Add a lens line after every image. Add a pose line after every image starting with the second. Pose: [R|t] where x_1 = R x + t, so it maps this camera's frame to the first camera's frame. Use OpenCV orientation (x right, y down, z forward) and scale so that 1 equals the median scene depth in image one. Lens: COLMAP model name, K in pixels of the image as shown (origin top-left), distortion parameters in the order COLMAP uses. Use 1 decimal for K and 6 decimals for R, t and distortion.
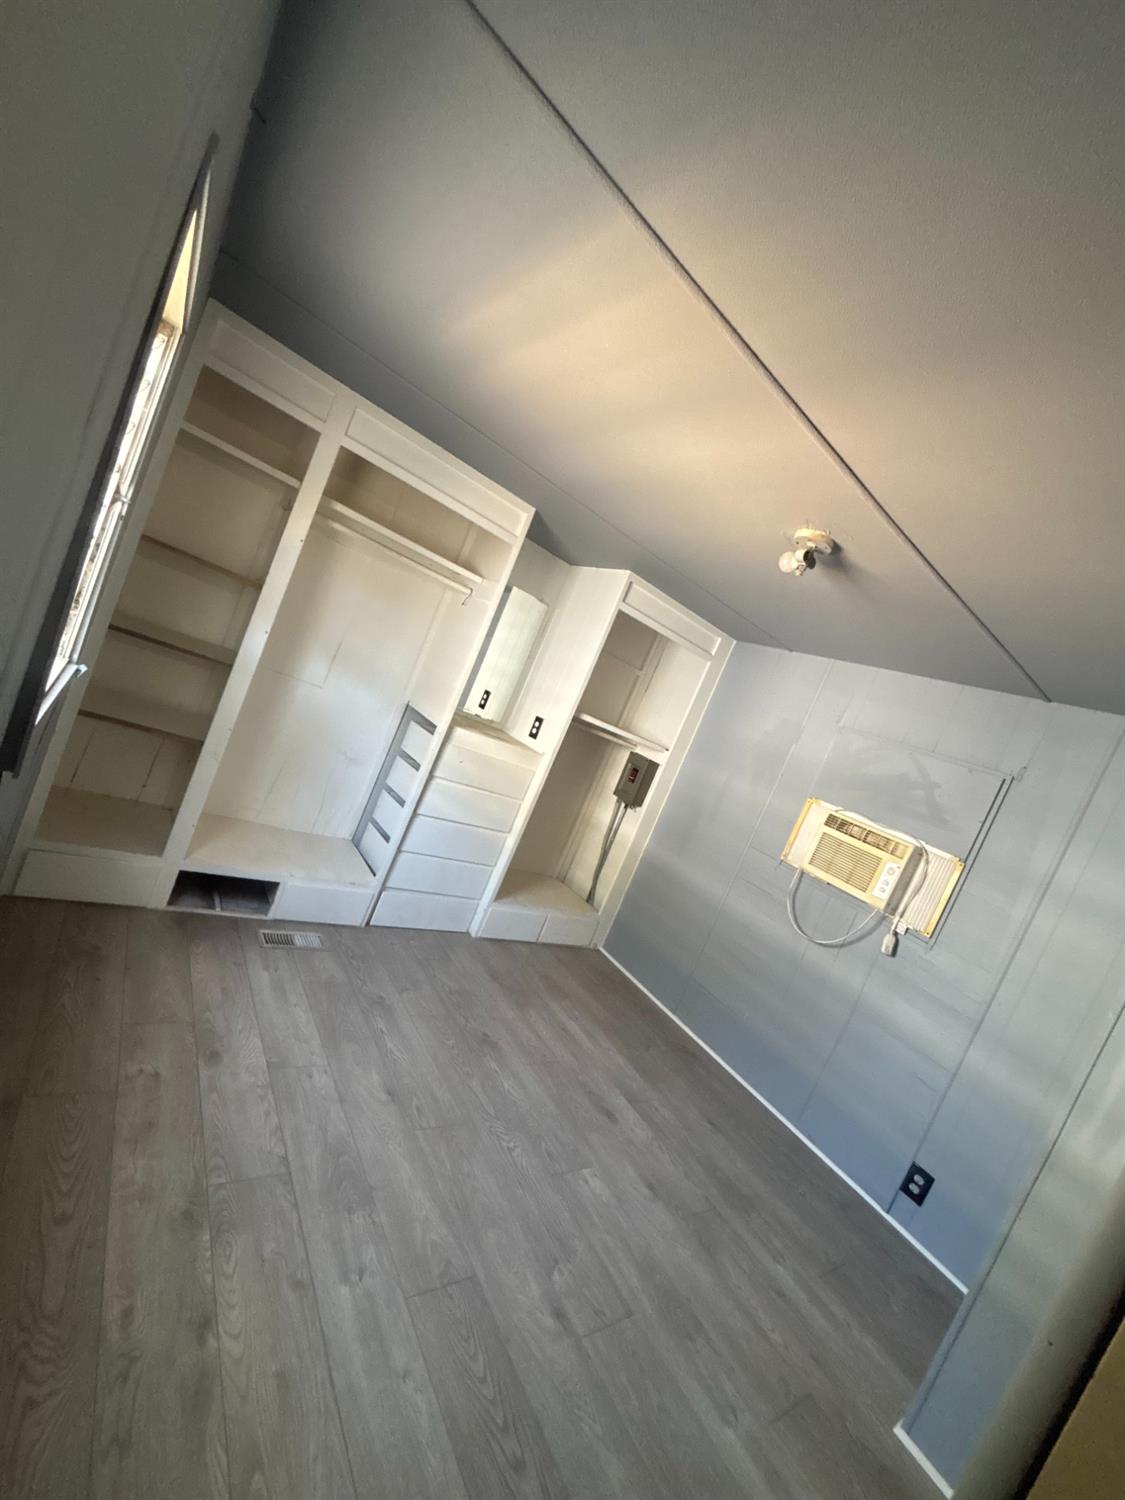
lens RADIAL K [[607.8, 0, 562.5], [0, 607.8, 750.0], [0, 0, 1]] dist [0.009428, 0.000037]
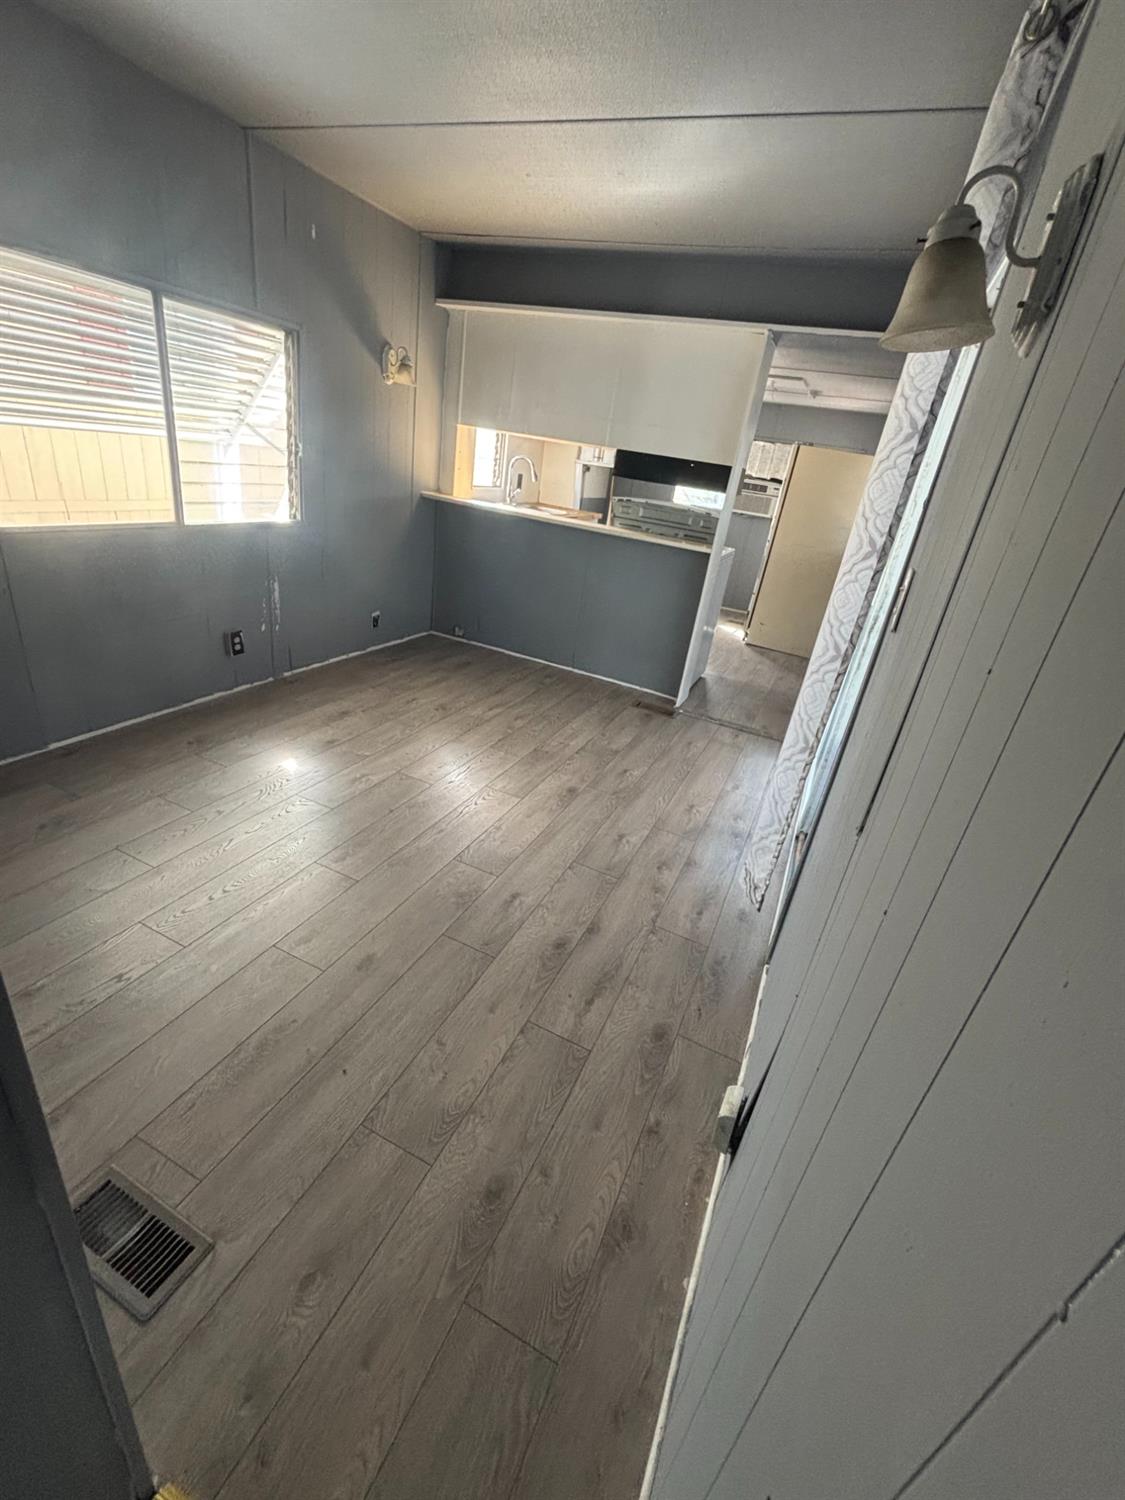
lens RADIAL K [[607.4, 0, 562.5], [0, 607.4, 750.0], [0, 0, 1]] dist [-0.000172, -0.000011]
pose [[-0.393120, -0.753949, 0.526325, -1.466255], [-0.246584, 0.637889, 0.729585, -0.784831], [-0.885806, 0.157031, -0.436679, 1.872362]]
